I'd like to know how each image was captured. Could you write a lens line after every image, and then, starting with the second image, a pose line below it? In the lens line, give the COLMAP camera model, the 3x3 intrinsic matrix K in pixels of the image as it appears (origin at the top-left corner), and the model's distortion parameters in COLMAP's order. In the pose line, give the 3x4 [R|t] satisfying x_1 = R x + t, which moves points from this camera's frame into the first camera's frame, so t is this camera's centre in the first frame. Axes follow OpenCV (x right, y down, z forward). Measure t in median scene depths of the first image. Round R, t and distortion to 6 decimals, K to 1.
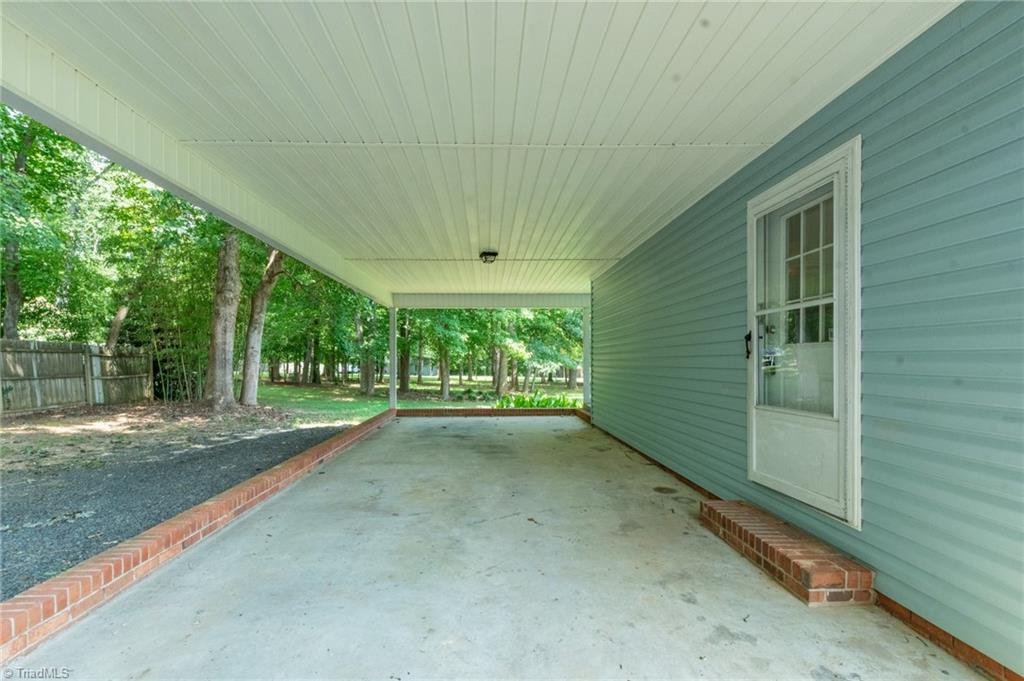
lens RADIAL K [[465.4, 0, 499.7], [0, 465.4, 363.0], [0, 0, 1]] dist [0.000676, 0.001307]
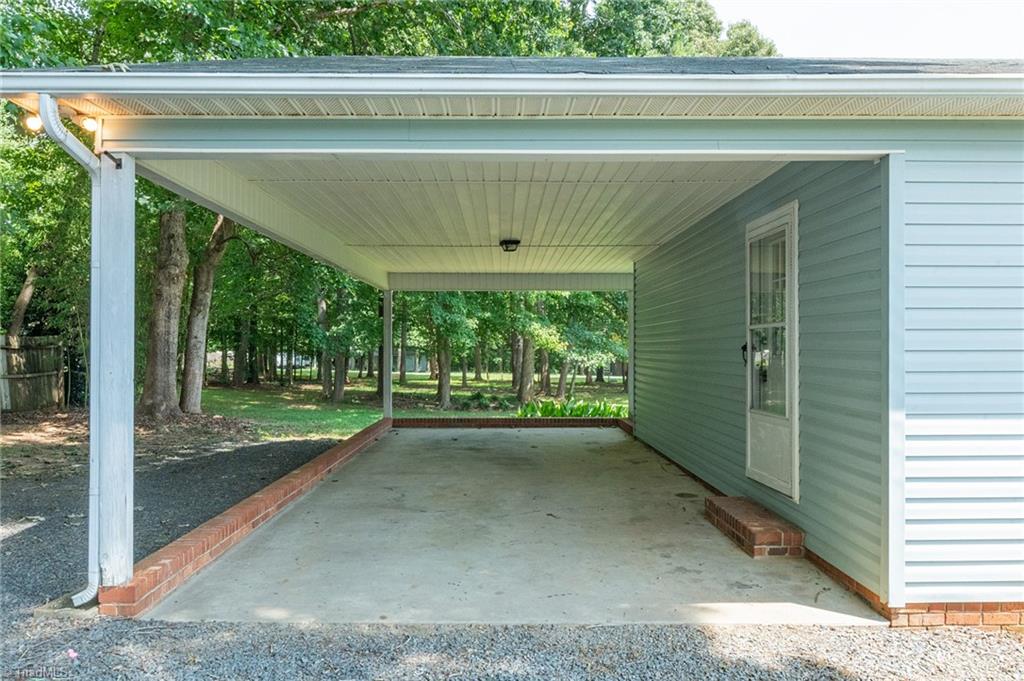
lens RADIAL K [[730.4, 0, 516.1], [0, 730.4, 339.4], [0, 0, 1]] dist [0.000820, 0.000867]
pose [[0.999947, 0.002912, -0.009832, 0.002345], [-0.003080, 0.999848, -0.017142, -0.023532], [0.009781, 0.017171, 0.999805, -0.403734]]
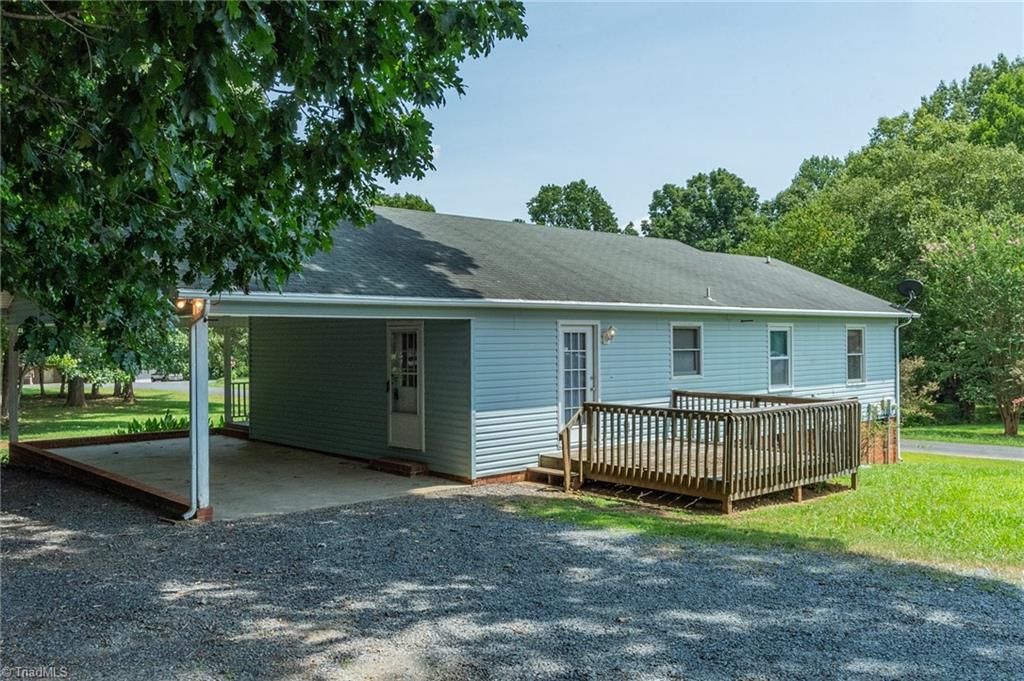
lens RADIAL K [[849.4, 0, 516.1], [0, 849.4, 341.0], [0, 0, 1]] dist [-0.004204, -0.014331]
pose [[0.760849, -0.004078, 0.648916, -0.894972], [0.008889, 0.999952, -0.004139, -0.127458], [-0.648868, 0.008918, 0.760849, -1.366353]]
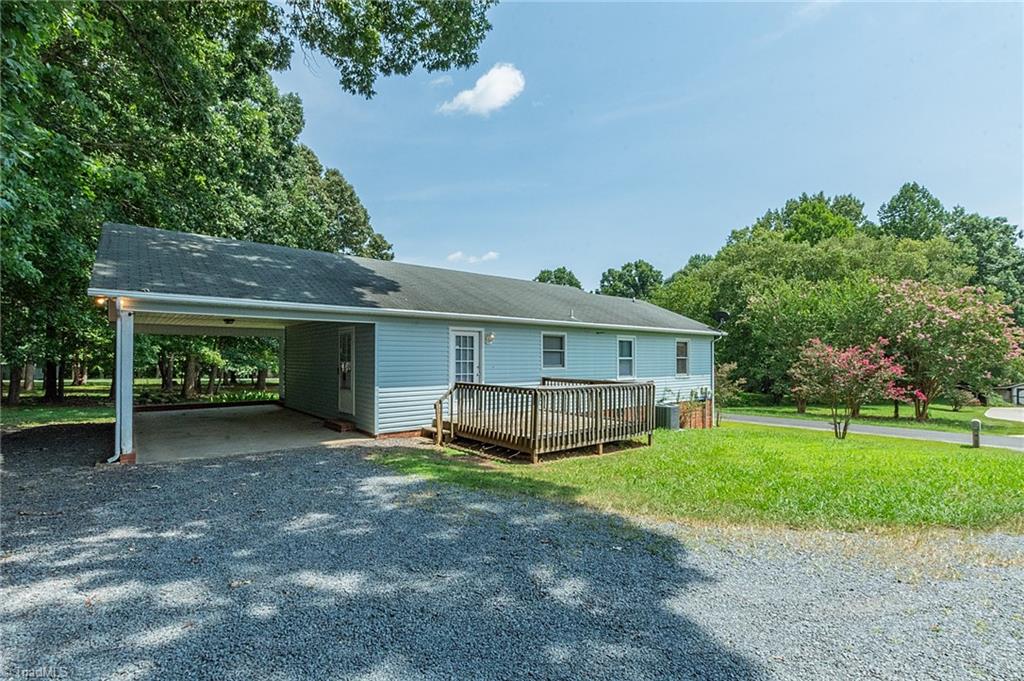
lens RADIAL K [[465.4, 0, 519.8], [0, 465.4, 356.1], [0, 0, 1]] dist [0.000676, 0.001307]
pose [[0.783626, 0.005468, 0.621209, -0.281812], [0.000650, 0.999954, -0.009622, -0.062373], [-0.621233, 0.007943, 0.783586, -1.309947]]
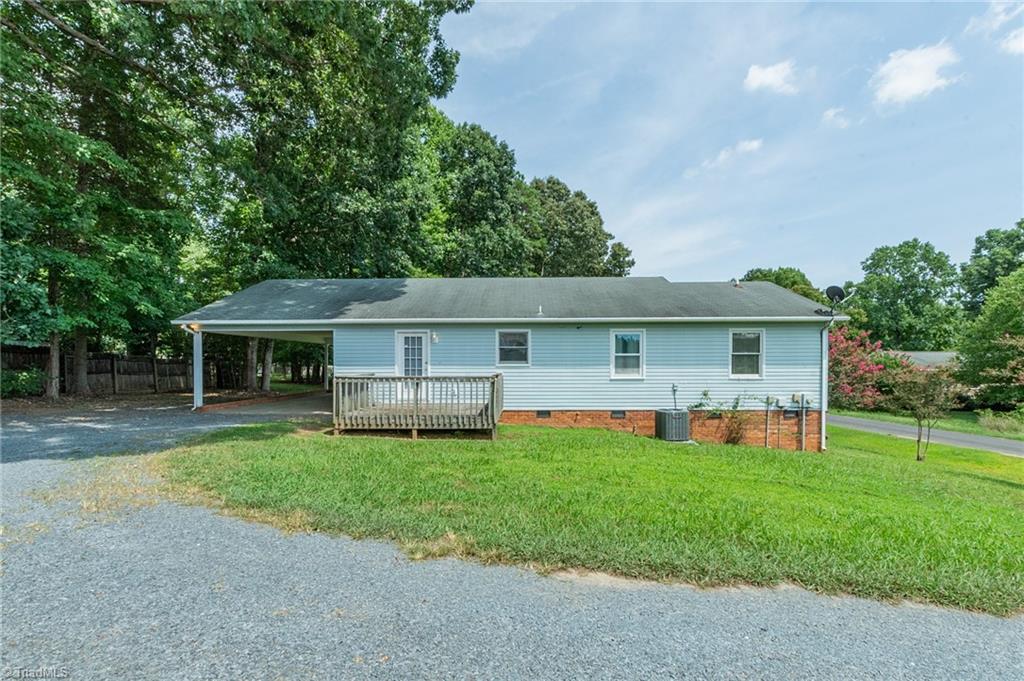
lens RADIAL K [[465.4, 0, 514.3], [0, 465.4, 340.4], [0, 0, 1]] dist [0.000676, 0.001307]
pose [[0.999431, -0.001455, -0.033689, 1.206336], [-0.000368, 0.998539, -0.054029, -0.022535], [0.033719, 0.054010, 0.997971, -1.934782]]
